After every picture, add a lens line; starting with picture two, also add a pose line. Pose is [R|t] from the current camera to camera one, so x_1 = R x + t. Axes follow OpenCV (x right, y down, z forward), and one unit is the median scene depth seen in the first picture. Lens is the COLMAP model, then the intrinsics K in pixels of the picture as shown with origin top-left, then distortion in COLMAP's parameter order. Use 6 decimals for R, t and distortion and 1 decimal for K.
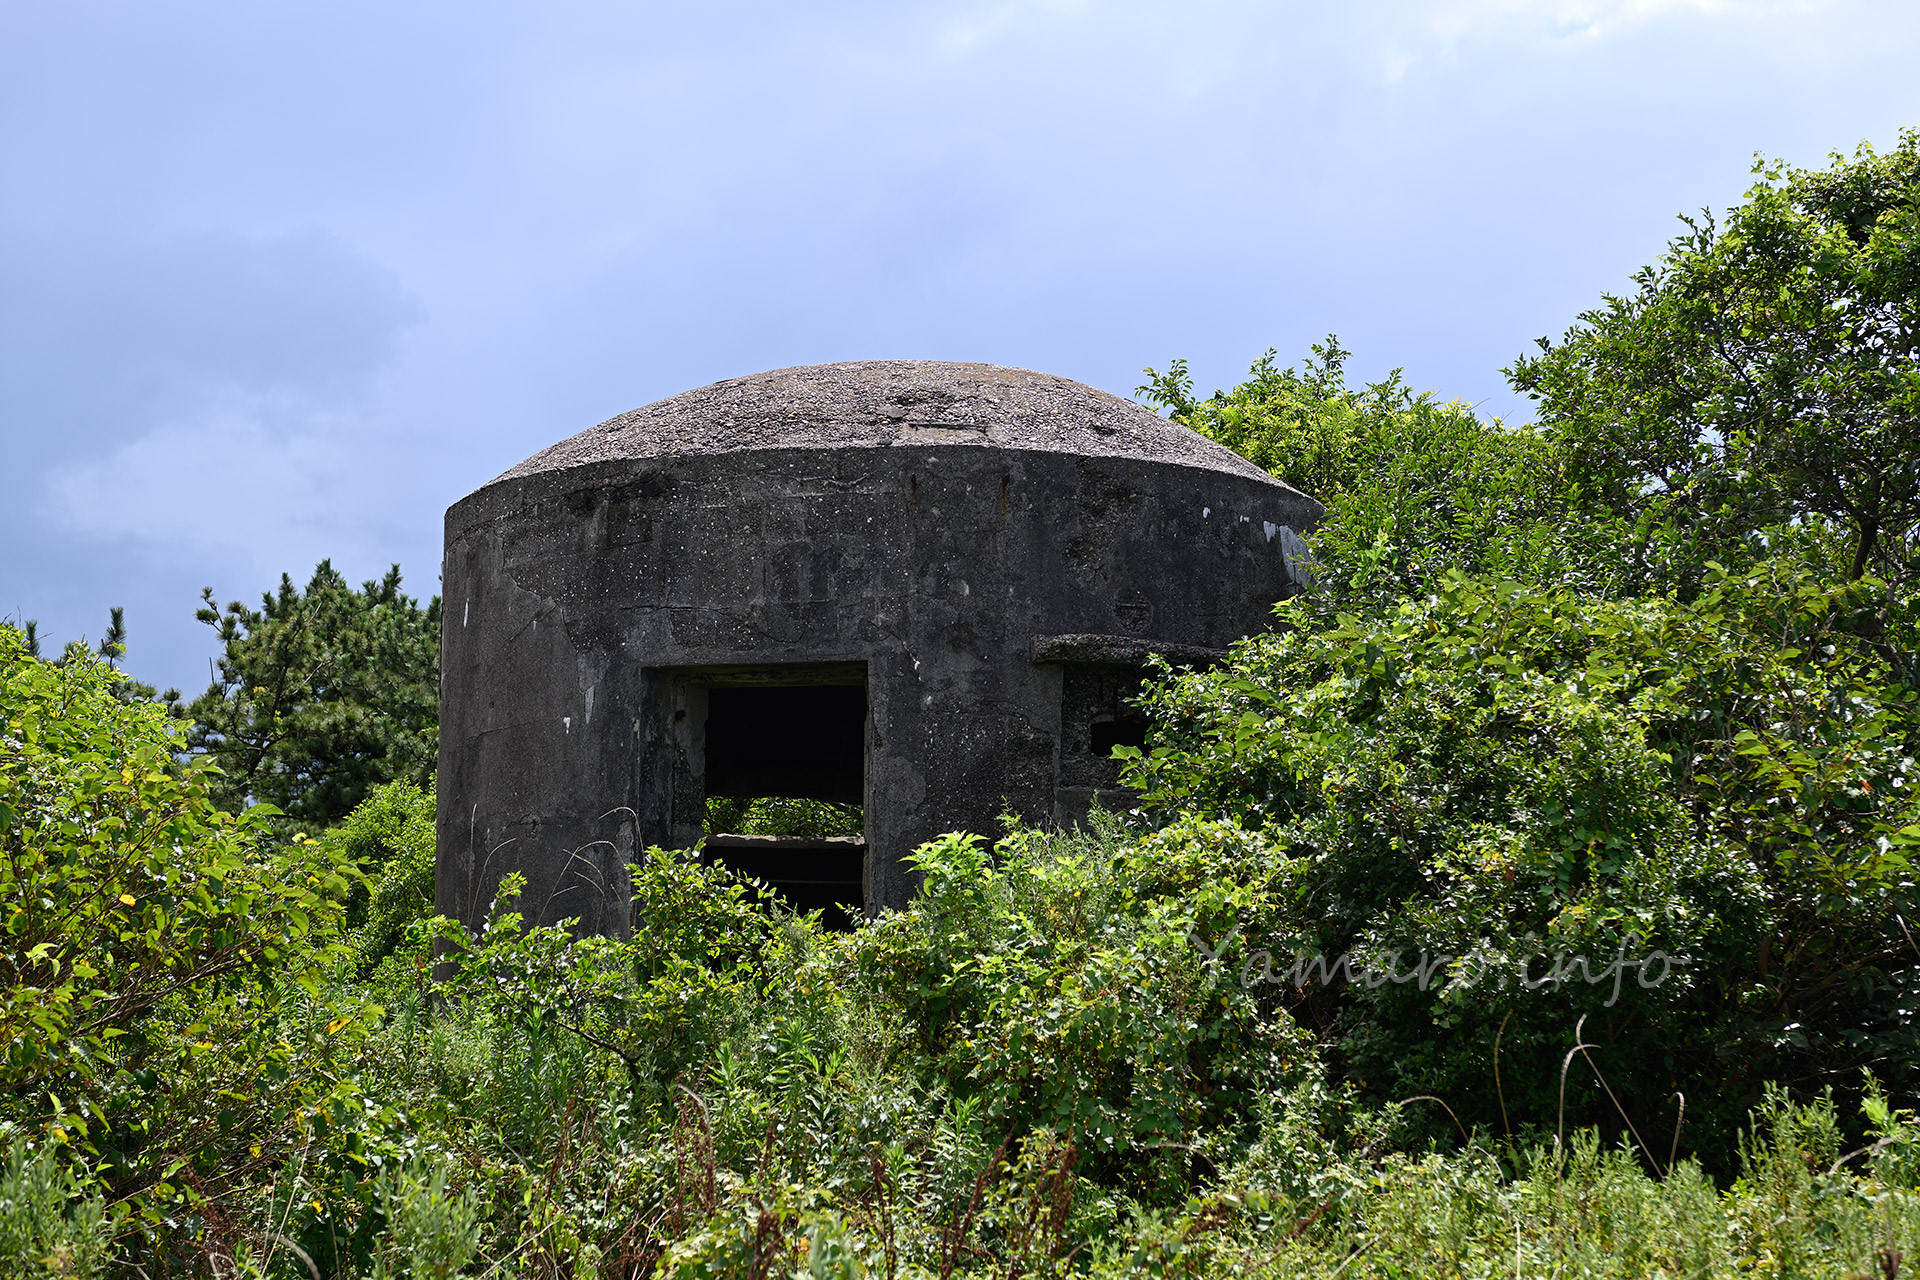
lens RADIAL K [[3701.9, 0, 952.7], [0, 3701.9, 655.9], [0, 0, 1]] dist [0.313629, 0.000000]
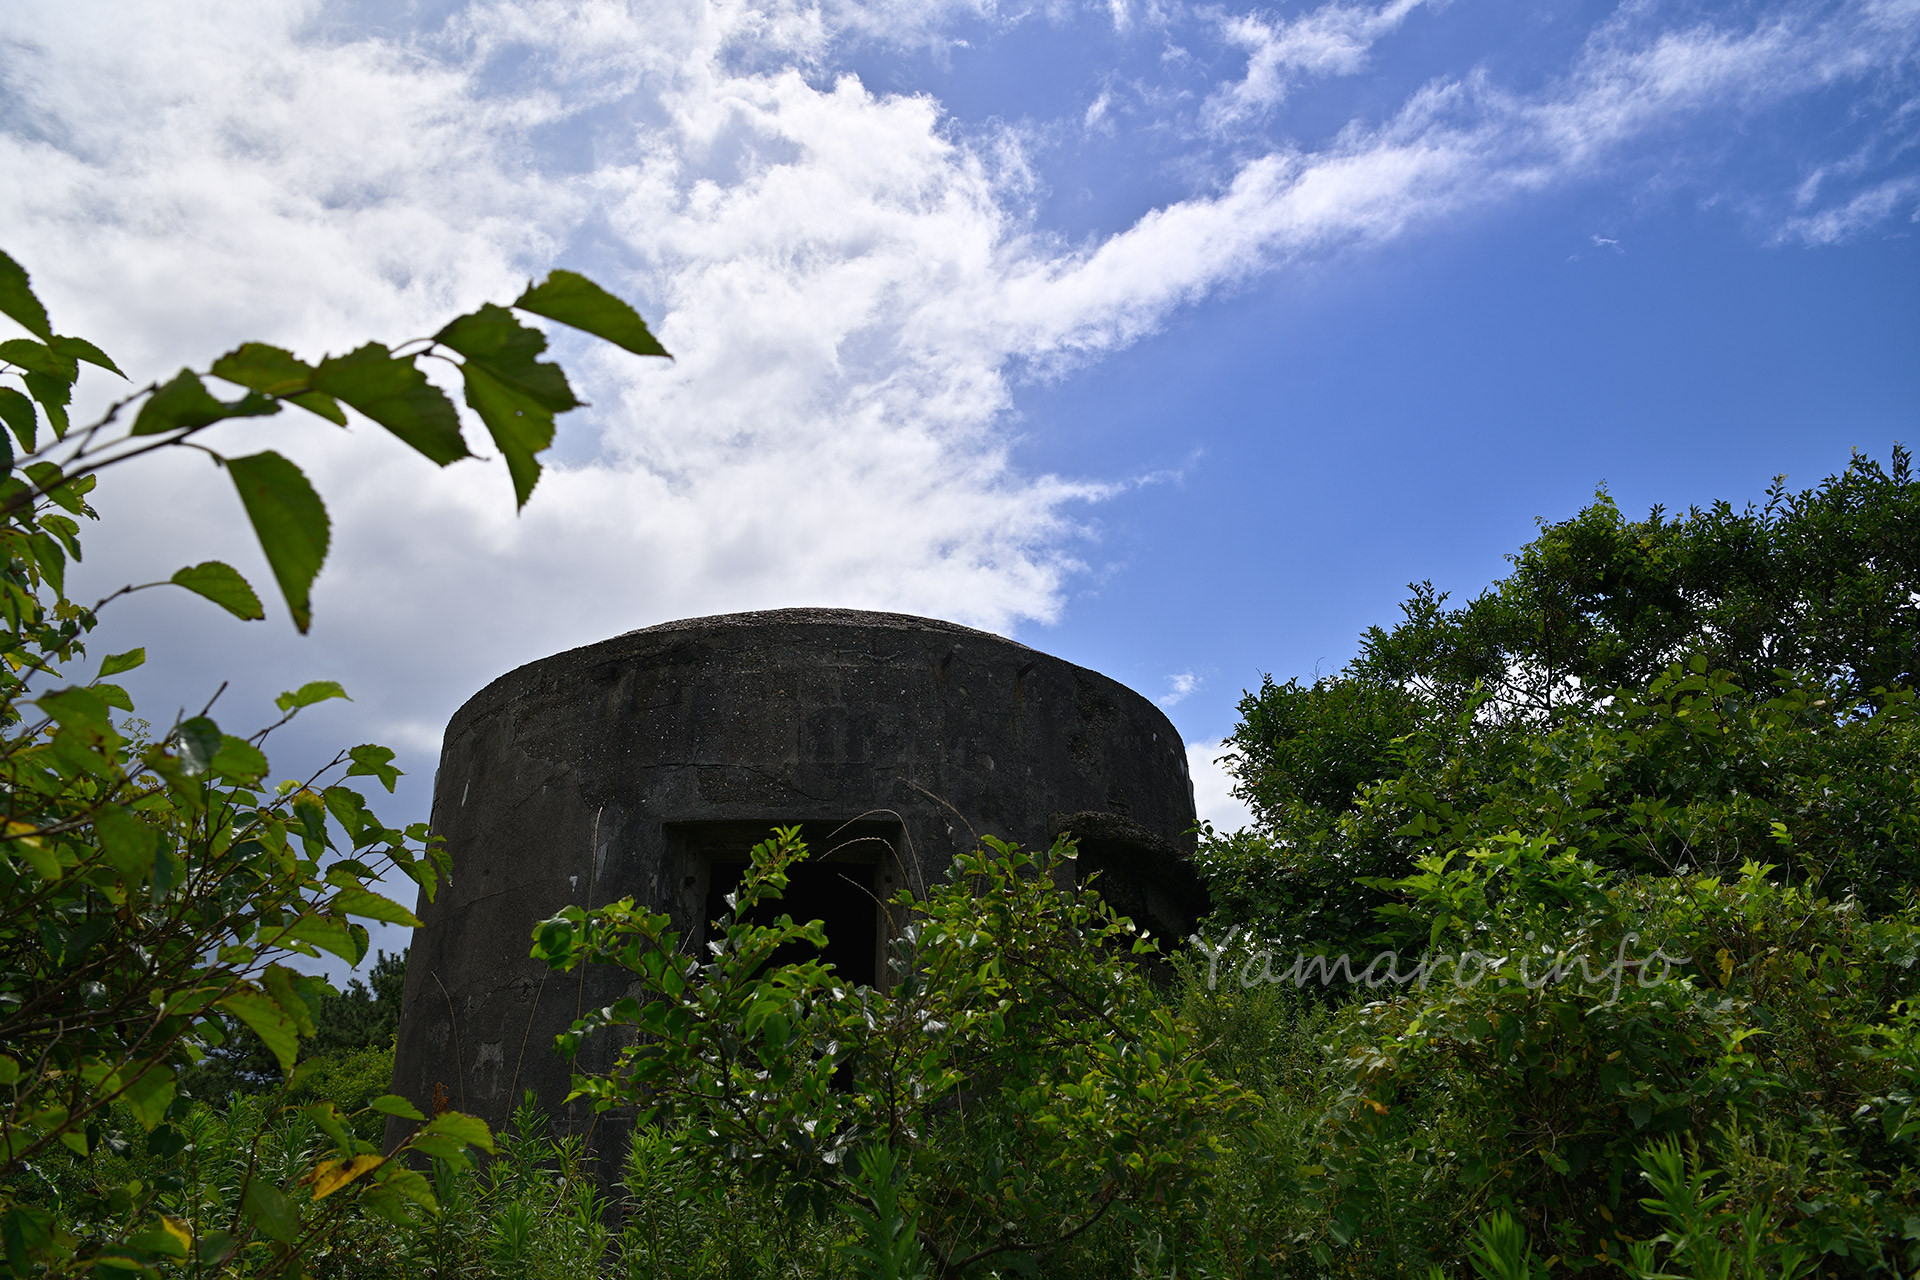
lens RADIAL K [[1316.4, 0, 954.8], [0, 1316.4, 638.1], [0, 0, 1]] dist [-0.078580, 0.018880]
pose [[0.955053, 0.109962, 0.275287, -0.111889], [-0.016494, 0.946927, -0.321024, 0.067390], [-0.295977, 0.302054, 0.906179, 0.654218]]
